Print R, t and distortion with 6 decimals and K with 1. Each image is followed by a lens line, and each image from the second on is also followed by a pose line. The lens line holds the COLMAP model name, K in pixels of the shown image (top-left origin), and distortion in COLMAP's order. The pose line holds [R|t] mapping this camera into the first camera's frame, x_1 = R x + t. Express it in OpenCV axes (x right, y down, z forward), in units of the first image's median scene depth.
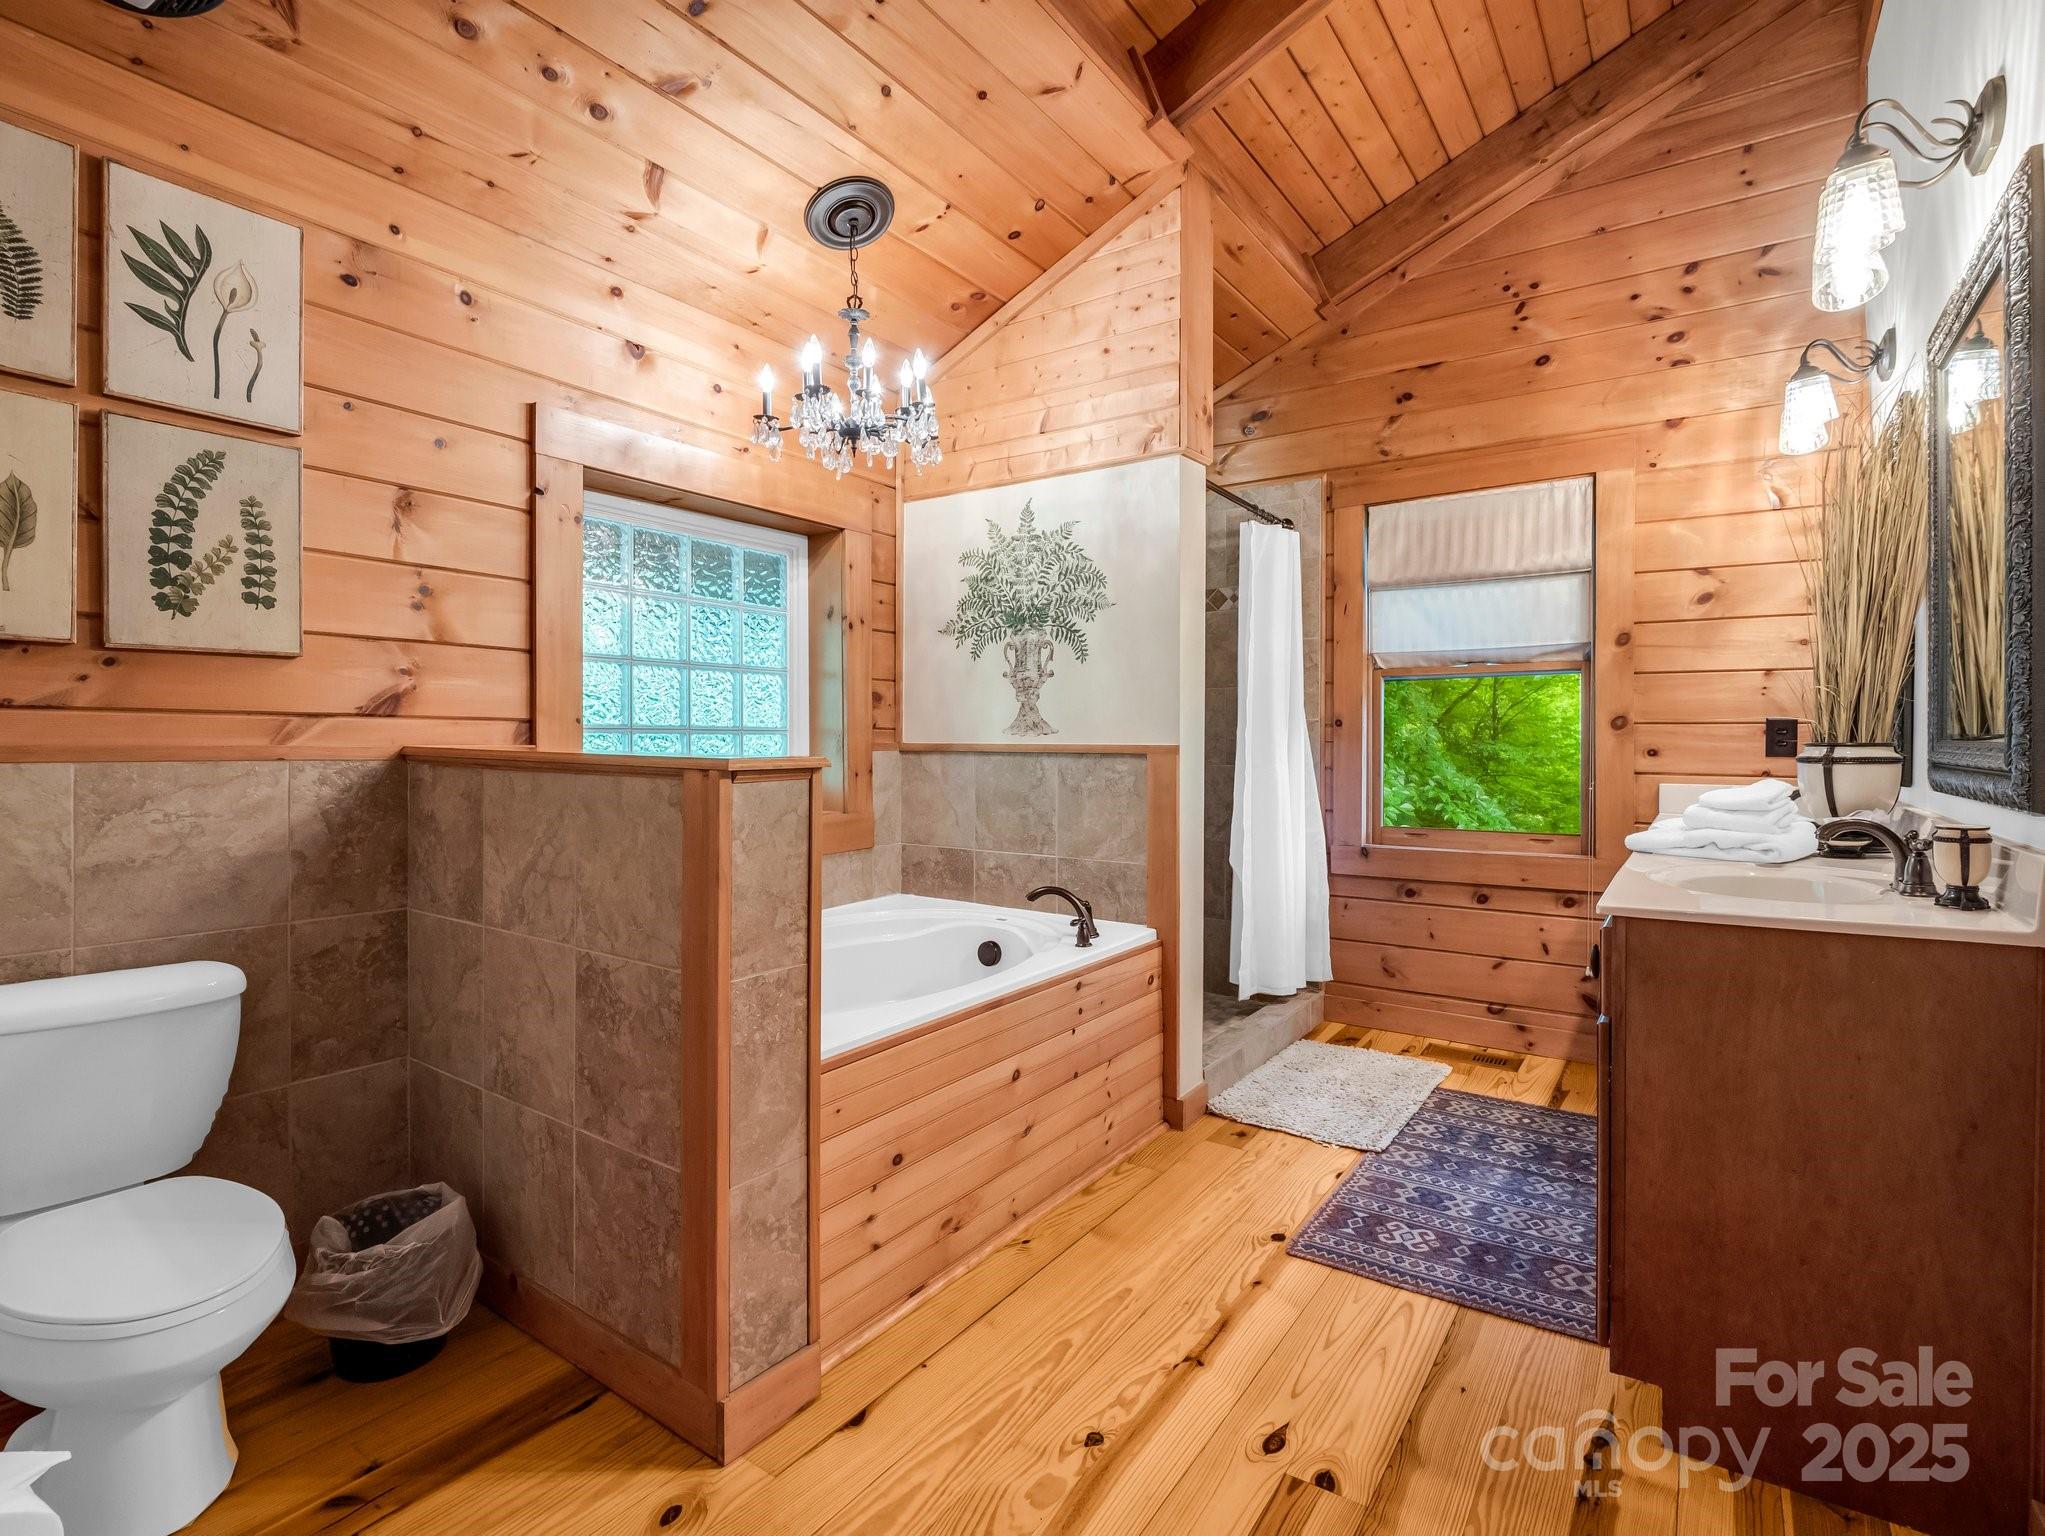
lens RADIAL K [[999.9, 0, 1022.1], [0, 999.9, 760.7], [0, 0, 1]] dist [-0.010085, -0.001520]
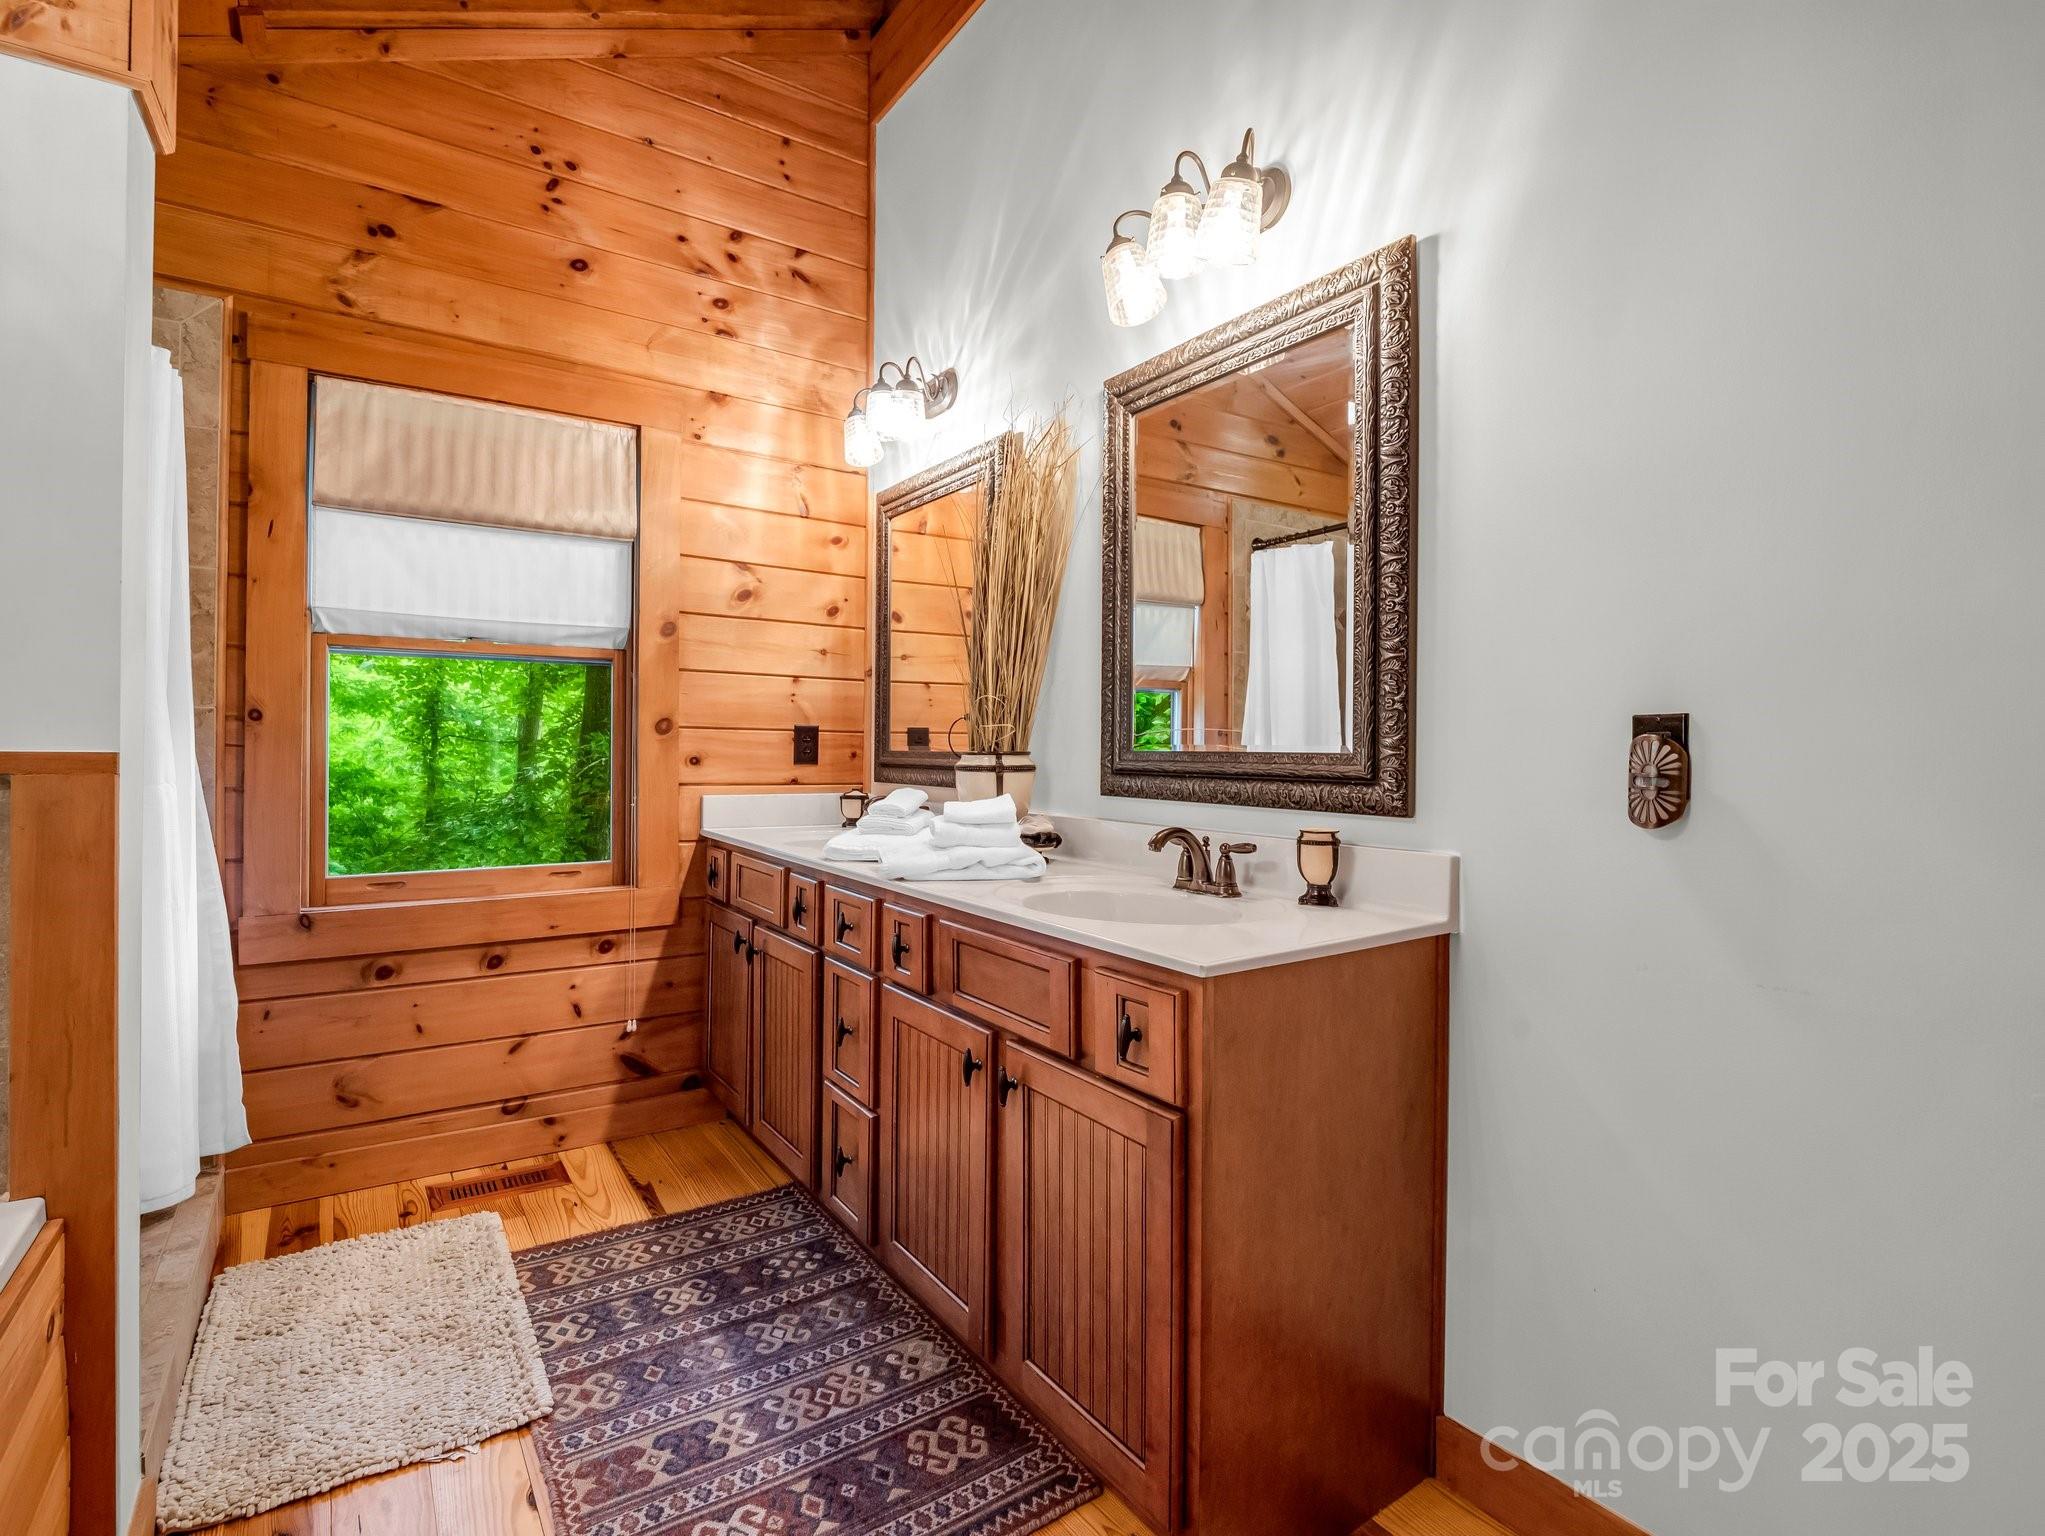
lens RADIAL K [[999.9, 0, 1022.2], [0, 999.9, 751.0], [0, 0, 1]] dist [-0.010085, -0.001520]
pose [[0.361821, 0.003968, 0.932239, -0.088360], [0.010177, 0.999915, -0.008206, -0.006699], [-0.932192, 0.012457, 0.361749, 0.408483]]
